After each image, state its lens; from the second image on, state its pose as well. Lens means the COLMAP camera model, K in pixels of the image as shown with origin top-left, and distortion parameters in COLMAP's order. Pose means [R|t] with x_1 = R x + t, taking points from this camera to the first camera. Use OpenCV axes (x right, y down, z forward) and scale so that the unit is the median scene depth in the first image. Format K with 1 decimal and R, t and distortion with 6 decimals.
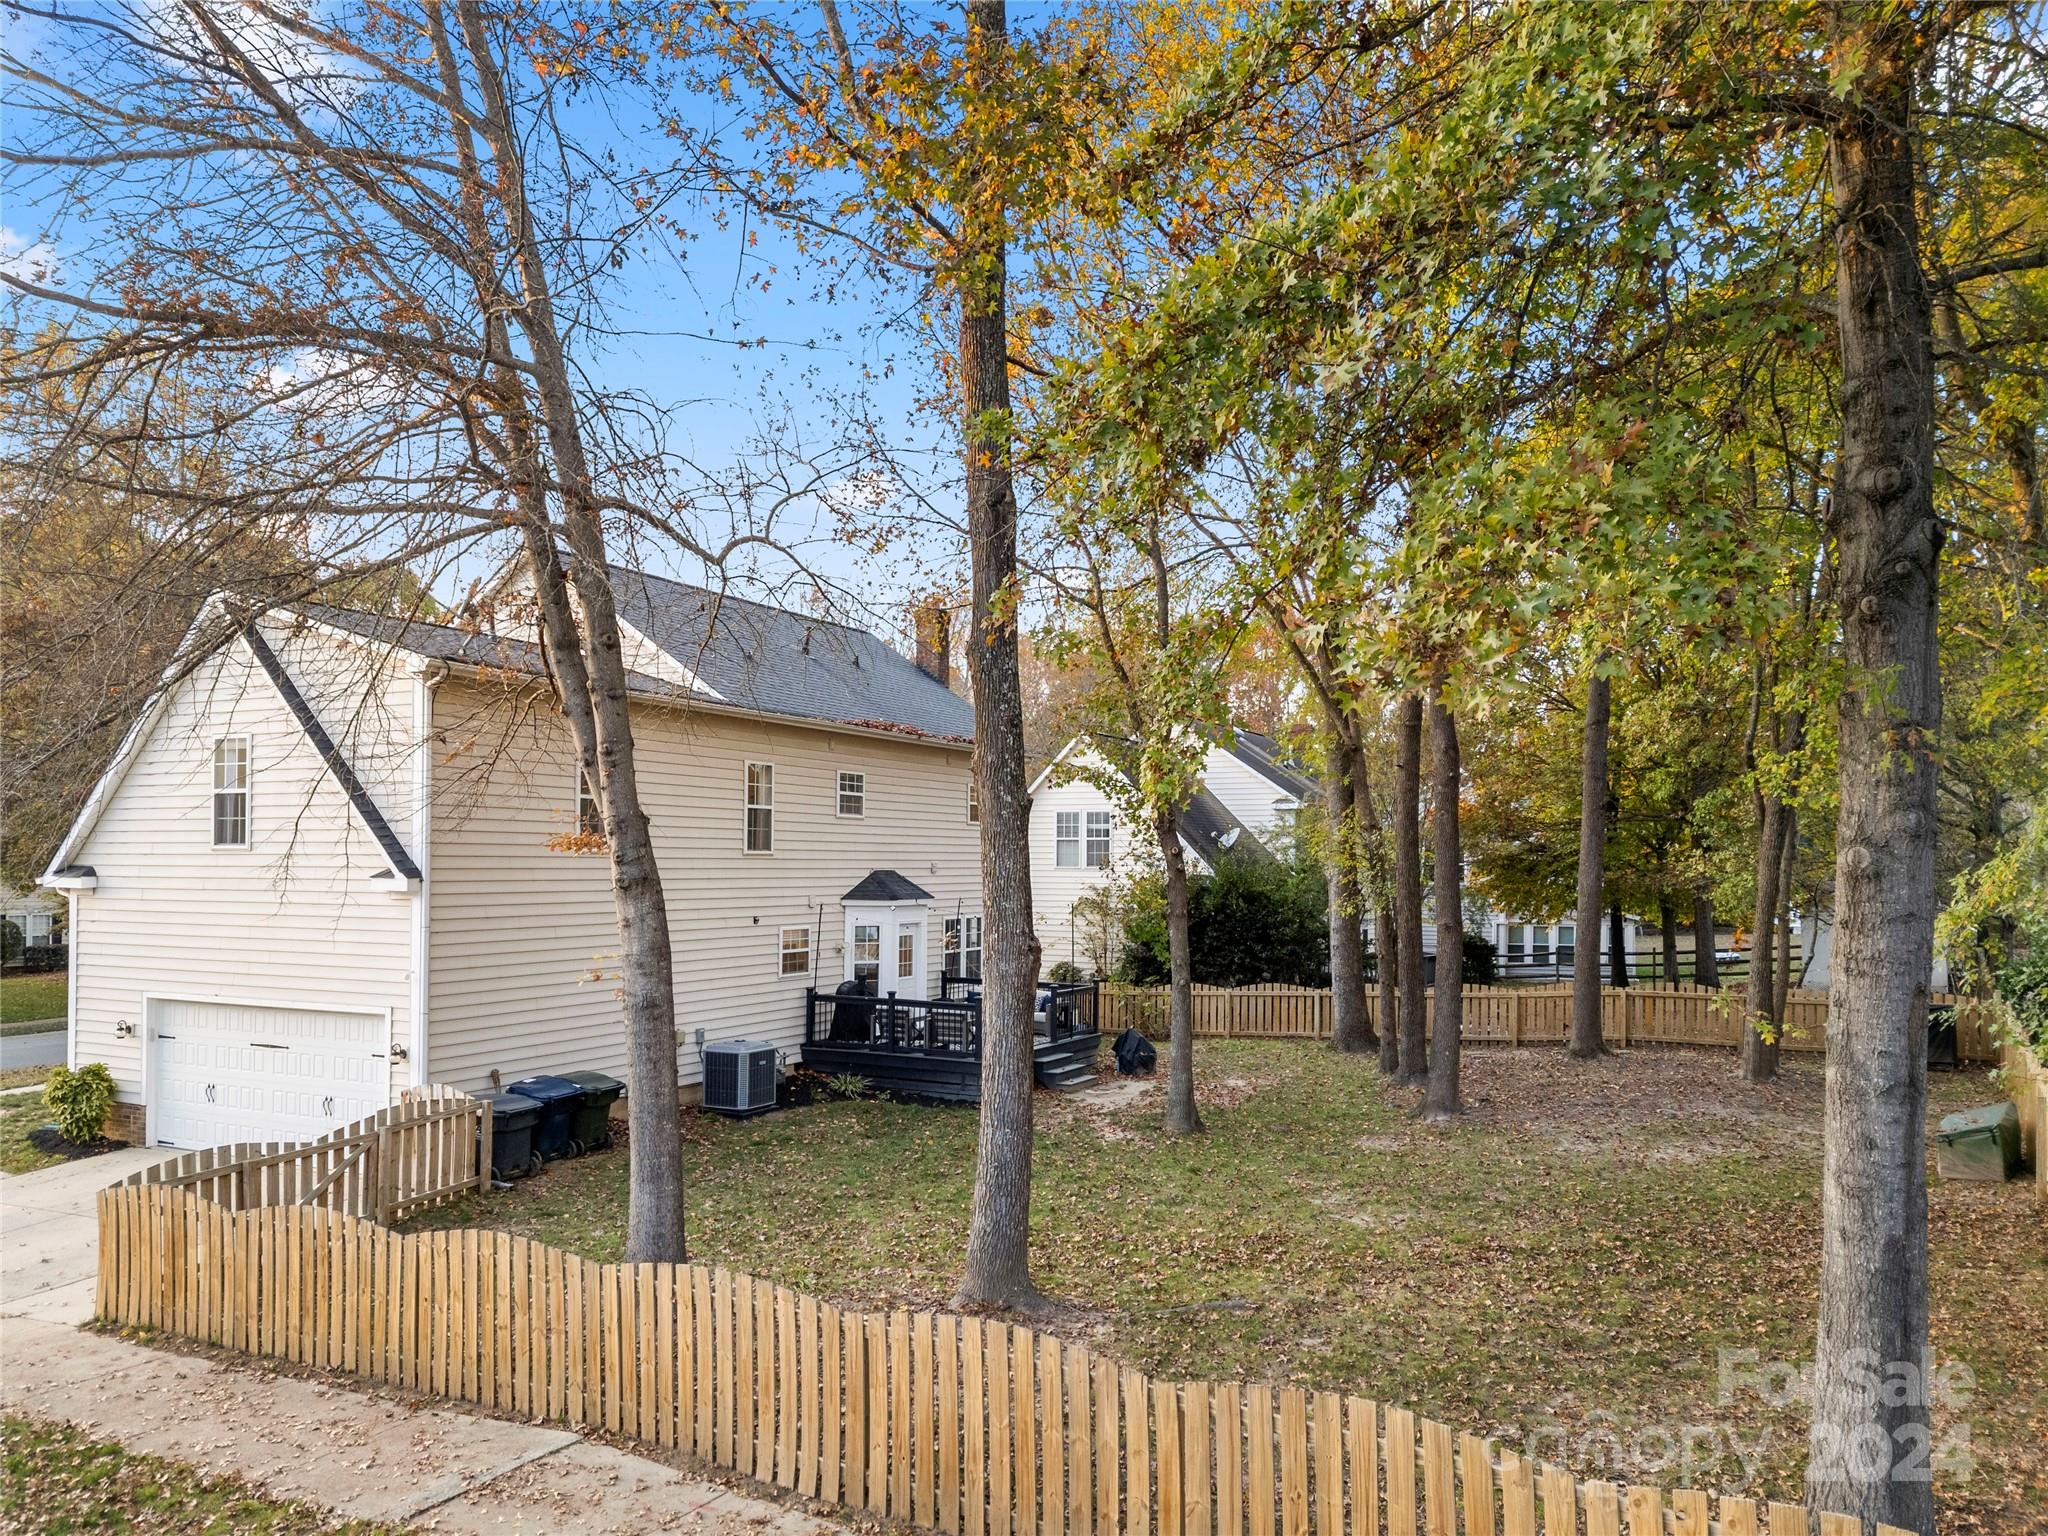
lens RADIAL K [[1535.1, 0, 1034.7], [0, 1535.1, 764.0], [0, 0, 1]] dist [0.060747, -0.030528]
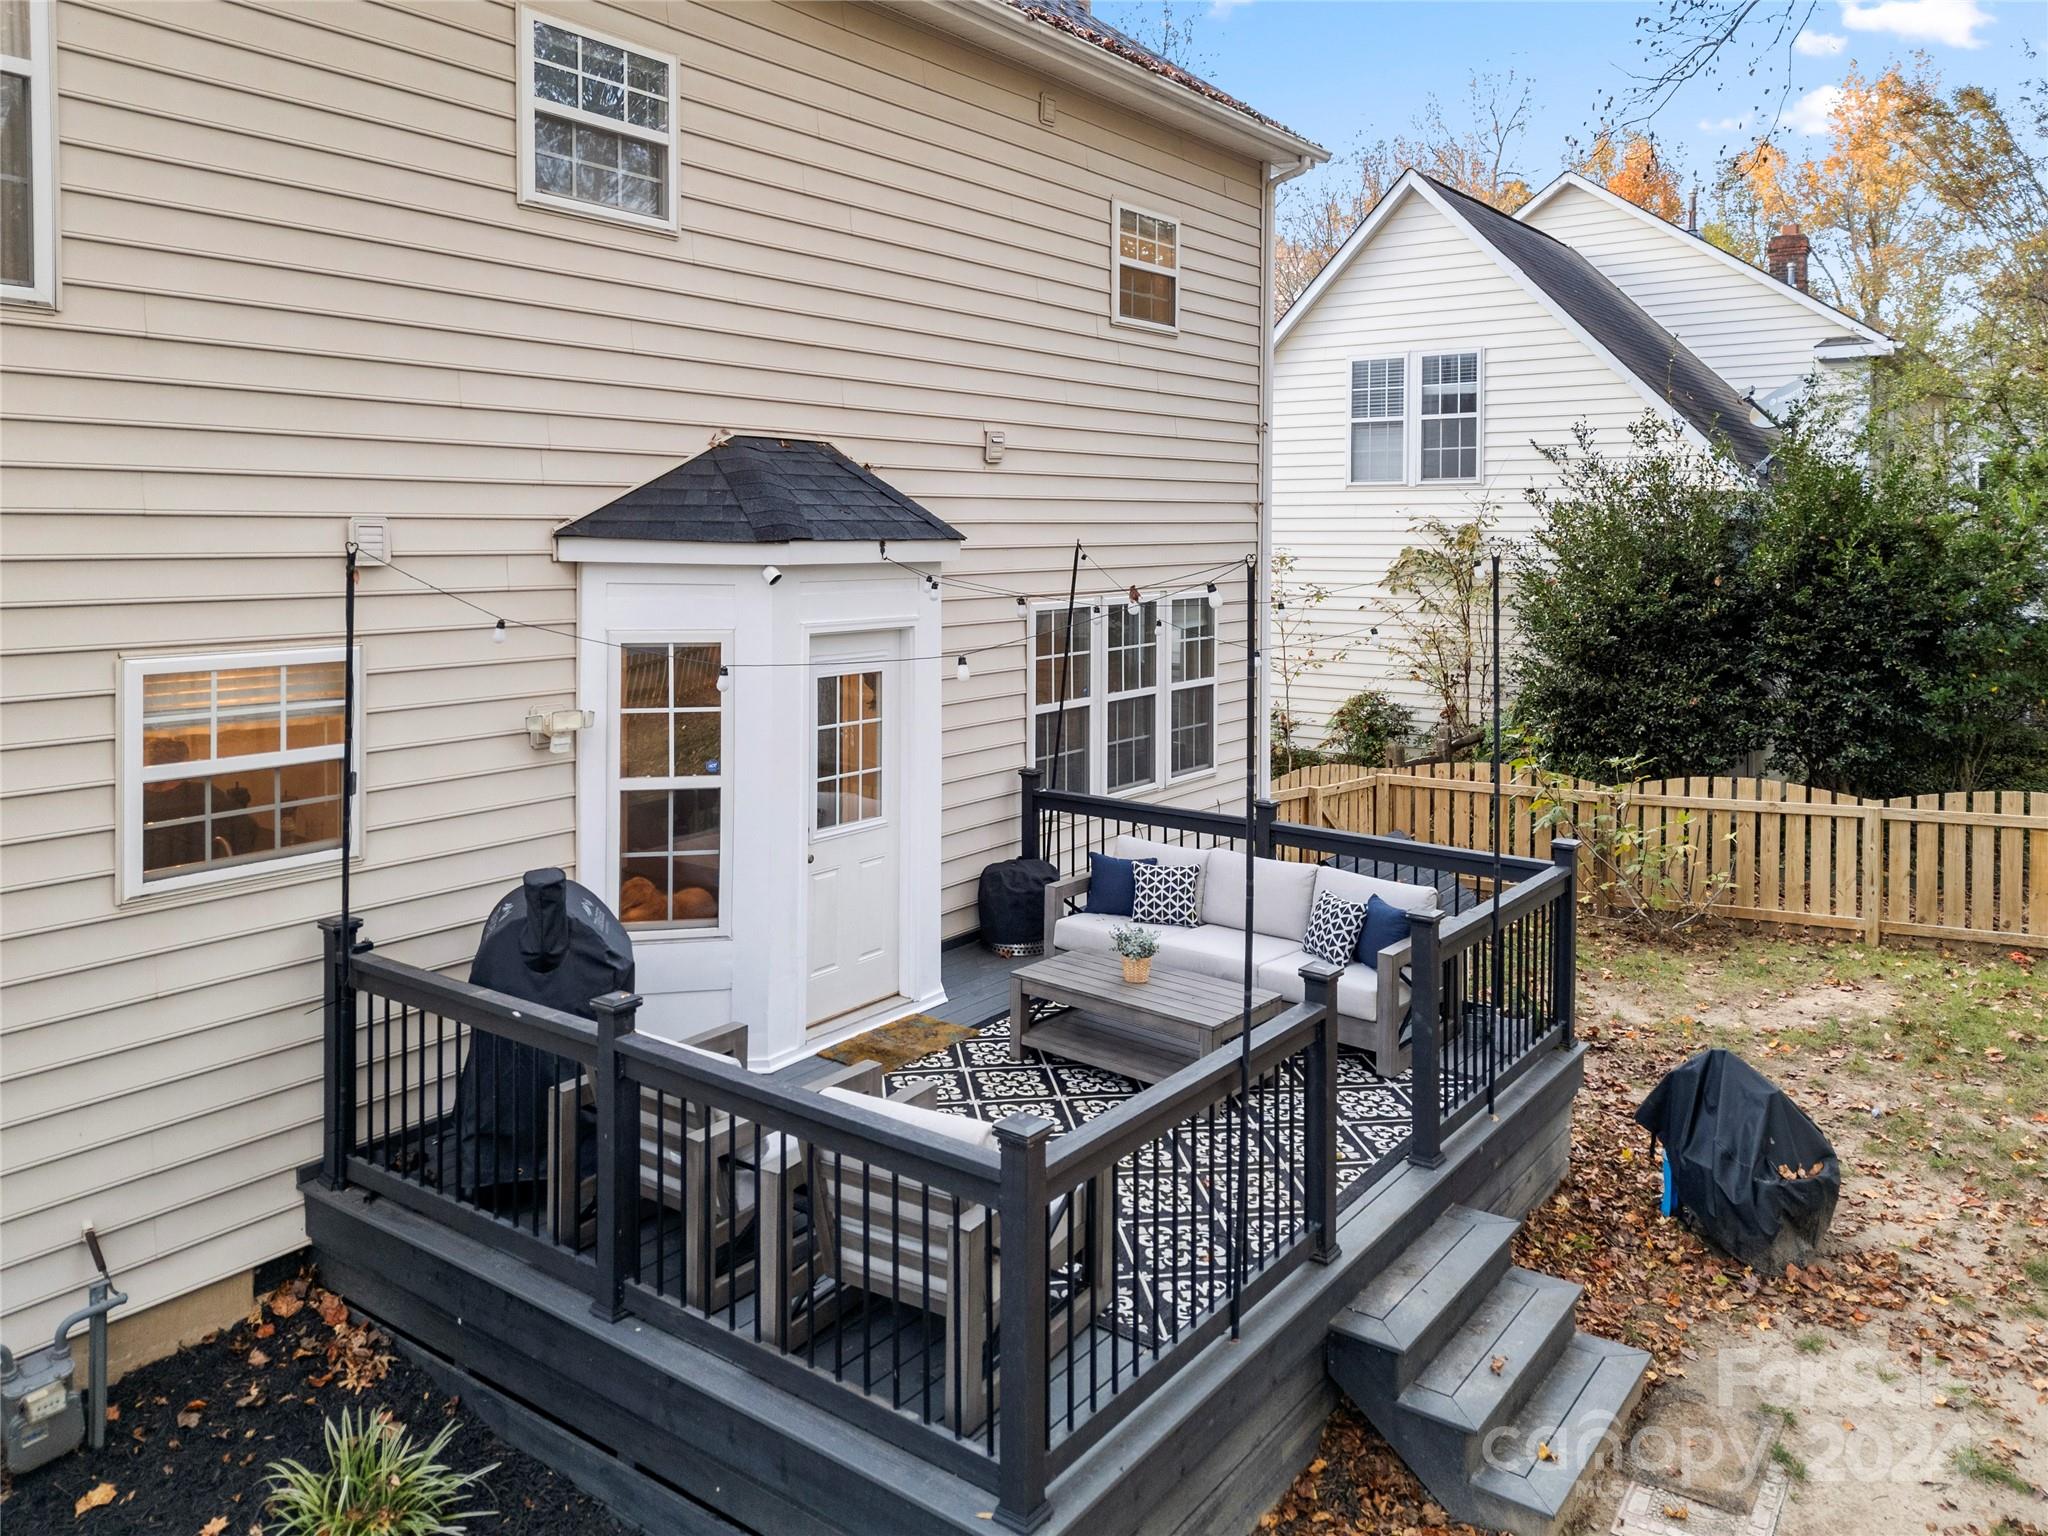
lens RADIAL K [[1535.1, 0, 1027.4], [0, 1535.1, 751.3], [0, 0, 1]] dist [0.060747, -0.030528]
pose [[0.986782, 0.010450, -0.161719, -0.007669], [0.022694, 0.979174, 0.201749, 0.068449], [0.160459, -0.202752, 0.965994, 0.716007]]
